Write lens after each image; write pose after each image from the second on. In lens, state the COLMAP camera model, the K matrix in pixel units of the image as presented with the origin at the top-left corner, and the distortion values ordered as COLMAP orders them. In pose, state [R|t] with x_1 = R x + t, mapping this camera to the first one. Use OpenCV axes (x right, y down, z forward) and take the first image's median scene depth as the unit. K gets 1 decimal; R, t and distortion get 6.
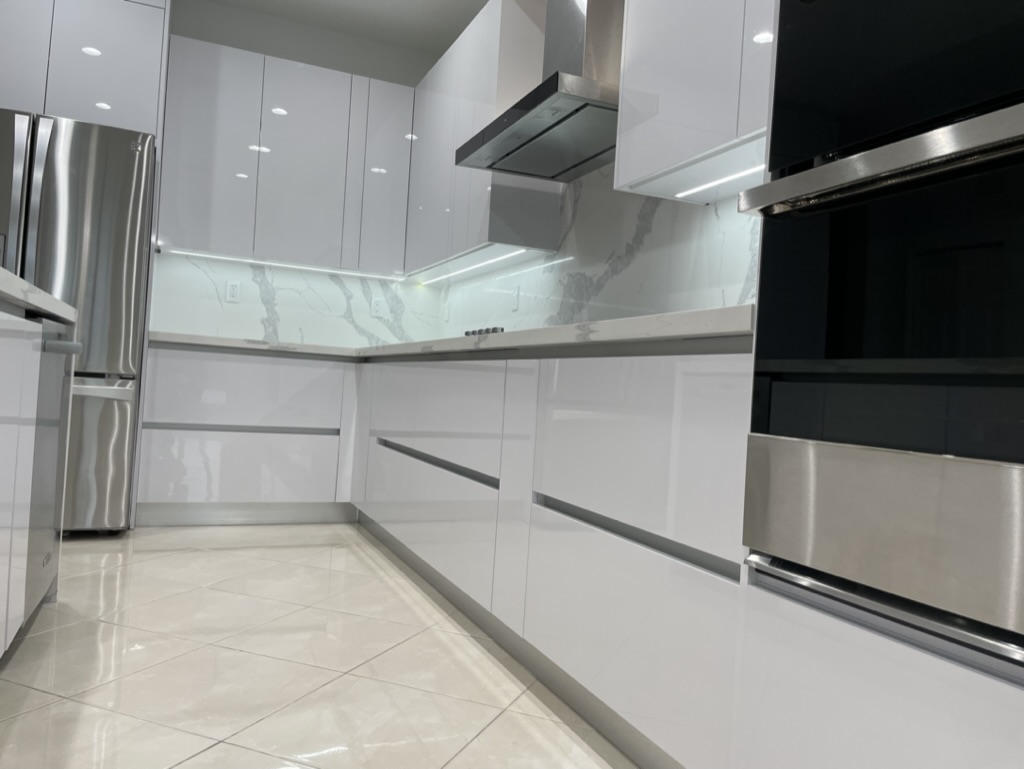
lens RADIAL K [[779.5, 0, 521.8], [0, 779.5, 377.0], [0, 0, 1]] dist [0.093797, -0.129983]
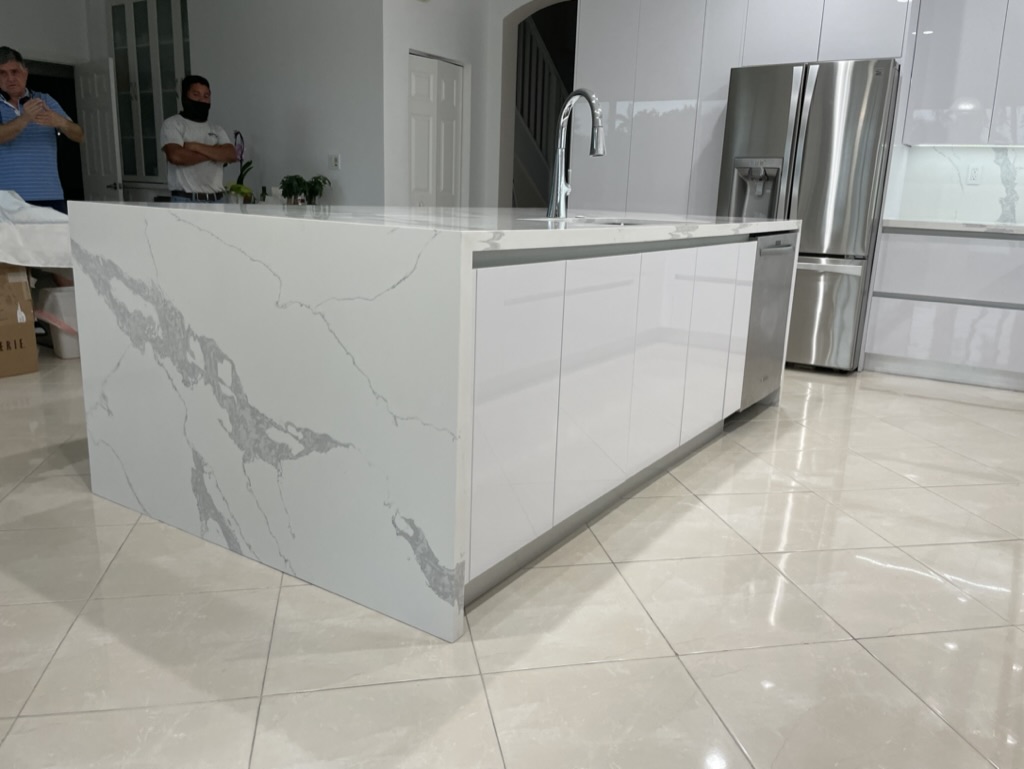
lens RADIAL K [[779.5, 0, 516.2], [0, 779.5, 379.0], [0, 0, 1]] dist [0.093797, -0.129983]
pose [[0.544888, 0.150509, -0.824890, 0.293072], [0.012056, 0.982251, 0.187184, -0.051402], [0.838422, -0.111939, 0.533403, -0.197343]]
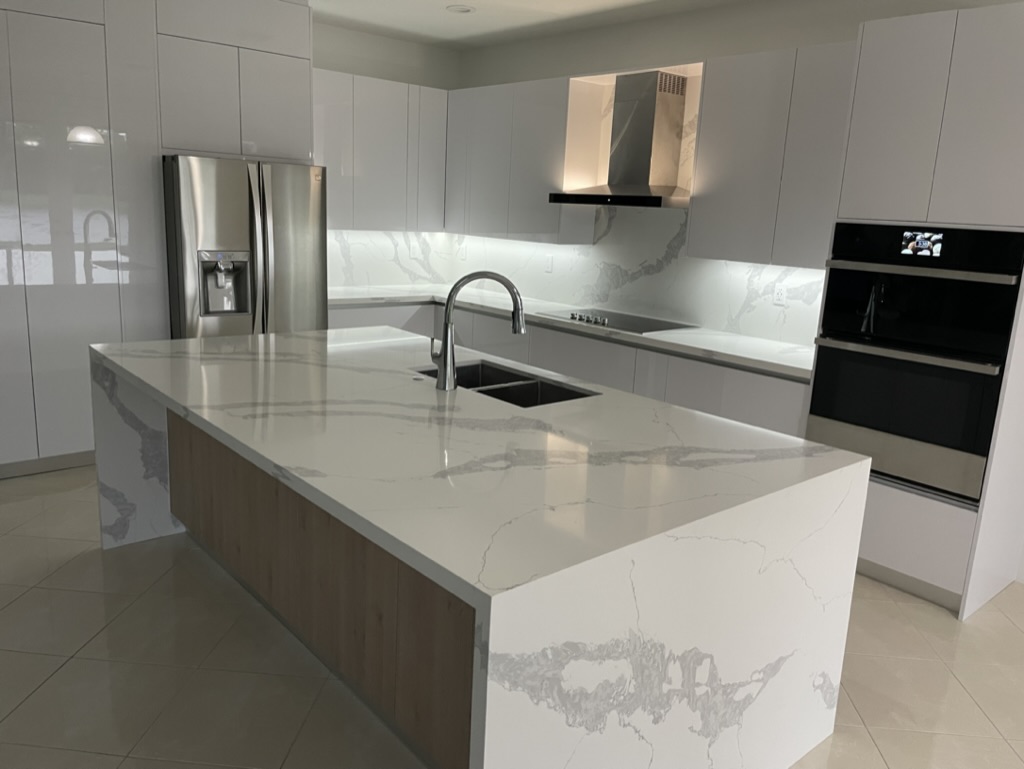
lens RADIAL K [[779.5, 0, 515.8], [0, 779.5, 377.7], [0, 0, 1]] dist [0.093797, -0.129983]
pose [[0.953642, -0.079147, 0.290349, -0.553640], [0.004610, 0.968525, 0.248874, -0.275872], [-0.300908, -0.235998, 0.923991, -0.474649]]
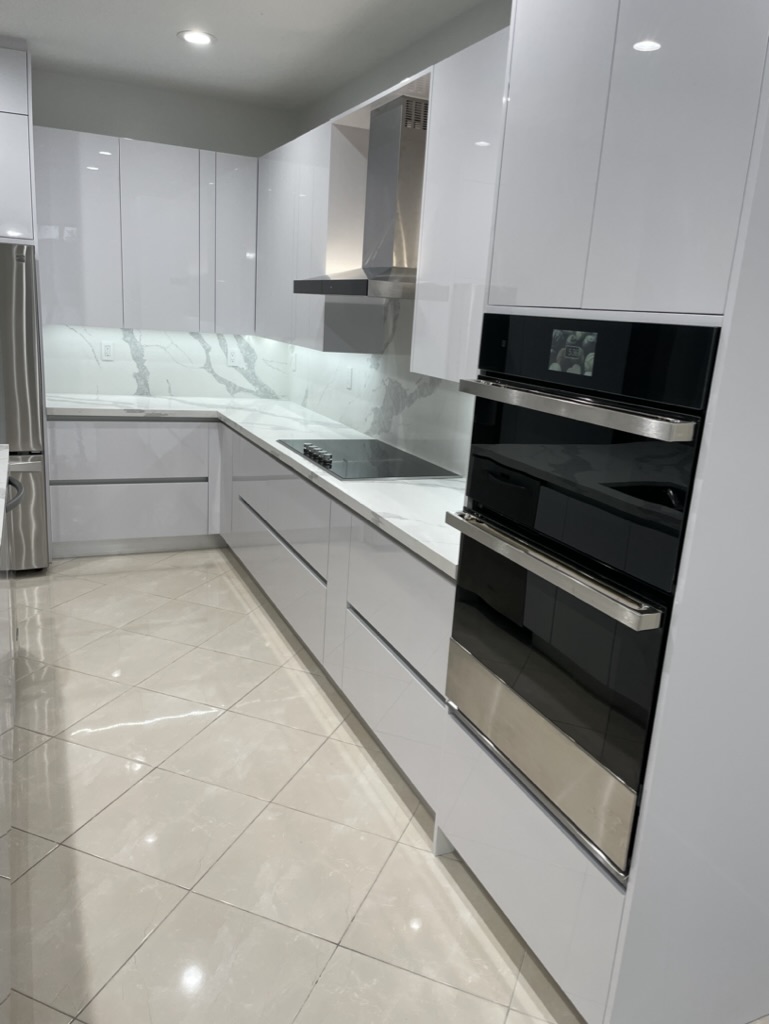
lens RADIAL K [[779.5, 0, 389.3], [0, 779.5, 512.1], [0, 0, 1]] dist [0.093797, -0.129983]
pose [[0.999964, 0.003017, 0.007908, 0.045598], [-0.005011, 0.963990, 0.265893, -0.228883], [-0.006821, -0.265923, 0.963970, -0.214673]]
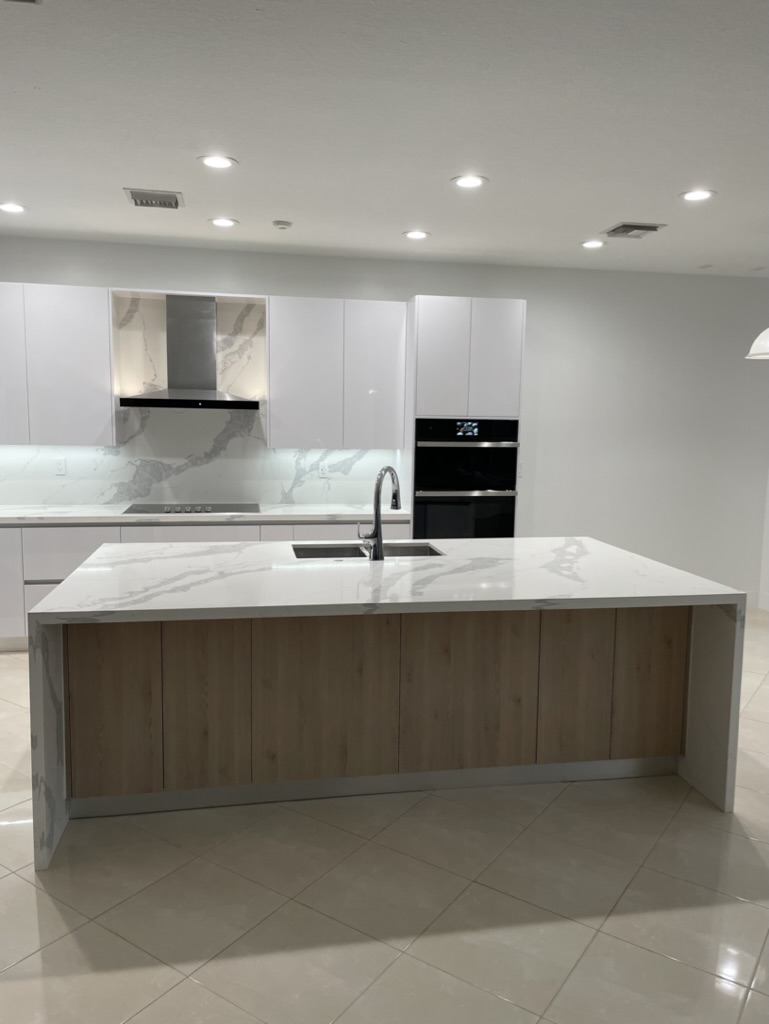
lens RADIAL K [[779.5, 0, 387.2], [0, 779.5, 513.8], [0, 0, 1]] dist [0.093797, -0.129983]
pose [[0.221559, -0.181054, 0.958191, -1.373220], [-0.019605, 0.981587, 0.190008, -0.321315], [-0.974950, -0.060883, 0.213930, 0.065551]]
